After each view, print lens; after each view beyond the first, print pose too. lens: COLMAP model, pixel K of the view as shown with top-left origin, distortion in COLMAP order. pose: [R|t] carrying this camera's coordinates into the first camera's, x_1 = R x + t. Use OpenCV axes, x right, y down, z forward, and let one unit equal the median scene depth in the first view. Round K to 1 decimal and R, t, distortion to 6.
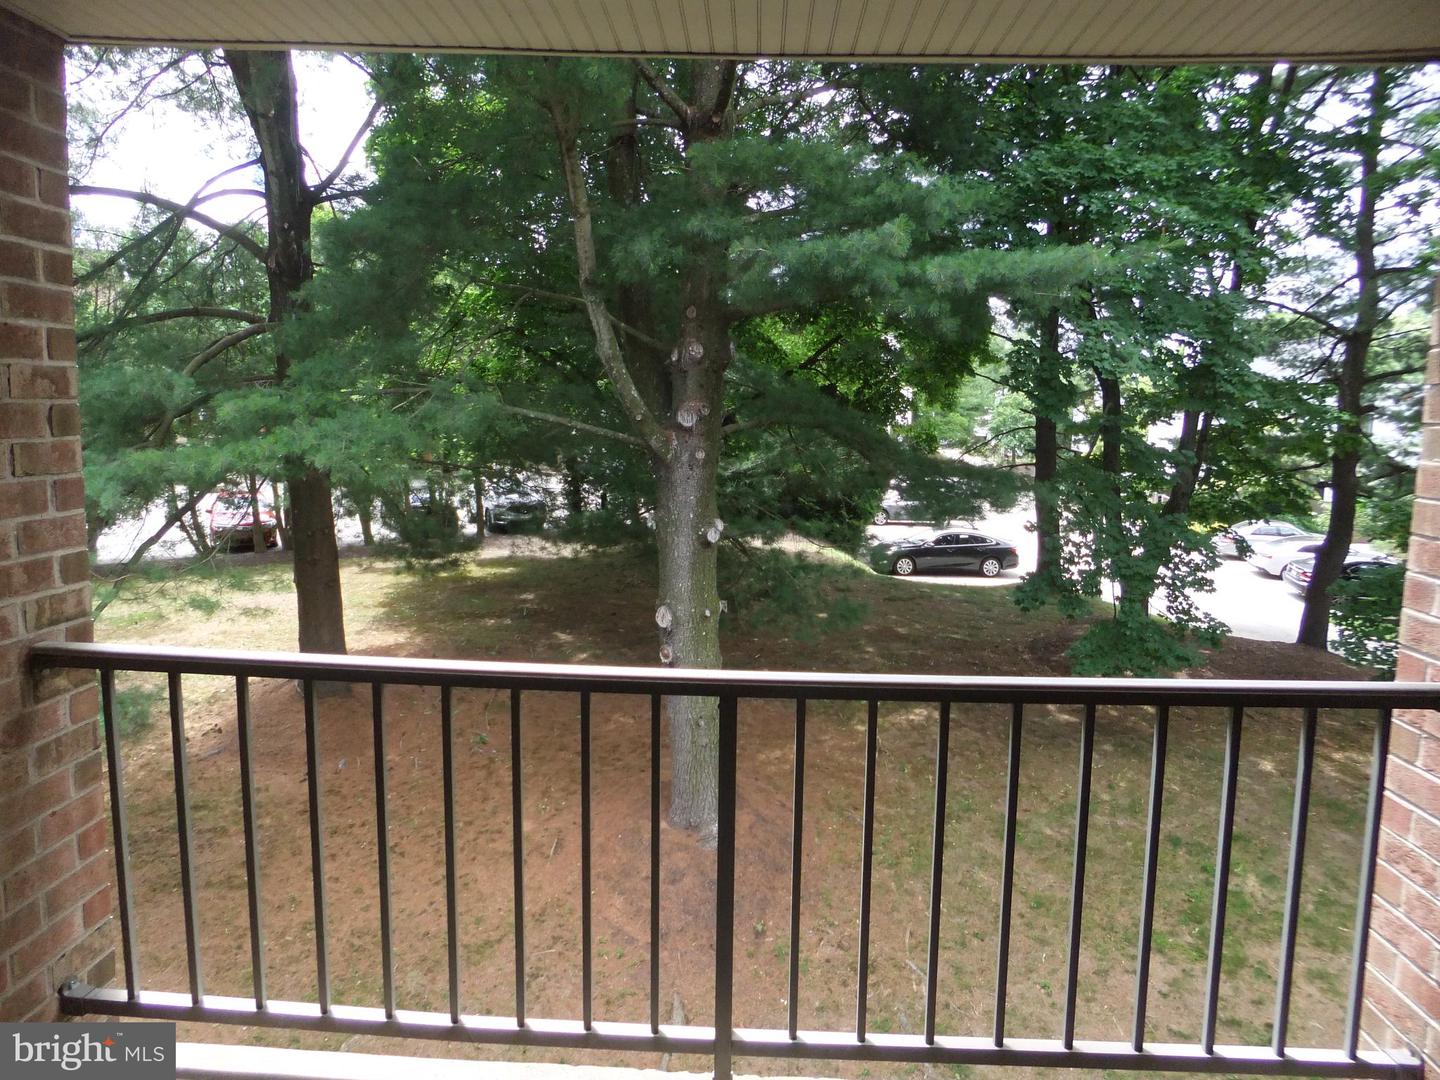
lens RADIAL K [[965.6, 0, 720.0], [0, 965.6, 540.0], [0, 0, 1]] dist [-0.002321, -0.000134]
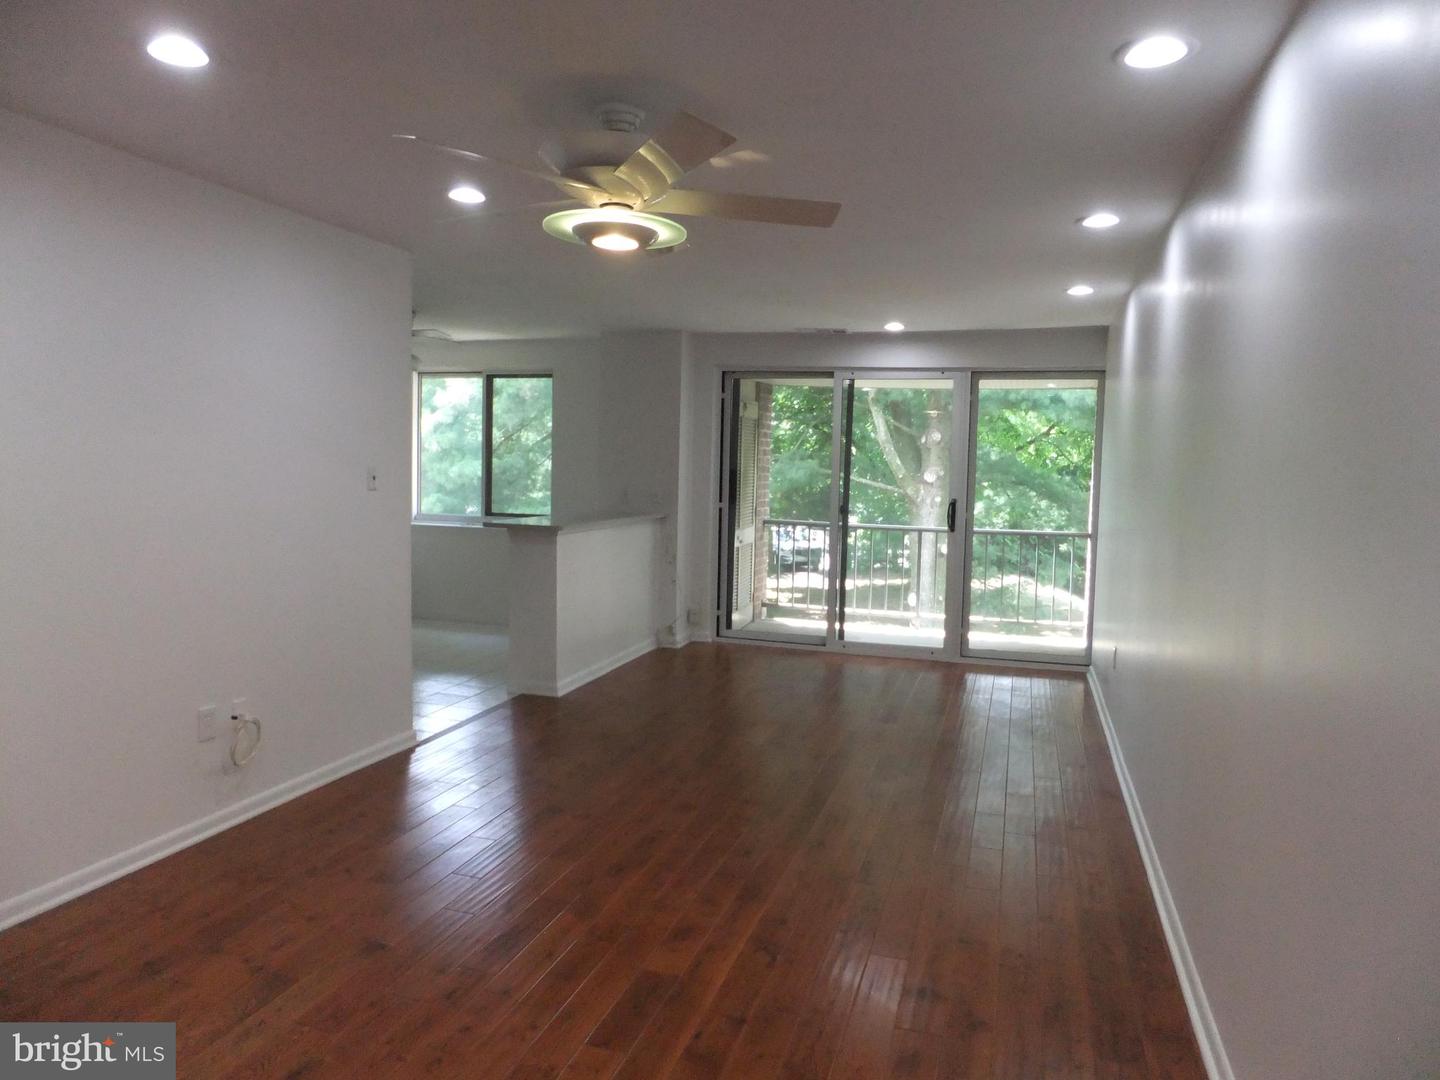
lens RADIAL K [[965.6, 0, 720.0], [0, 965.6, 540.0], [0, 0, 1]] dist [-0.002321, -0.000134]
pose [[0.967139, 0.019960, -0.253464, 0.038643], [-0.038021, 0.997058, -0.066561, 0.104471], [0.251390, 0.074011, 0.965052, -0.670720]]
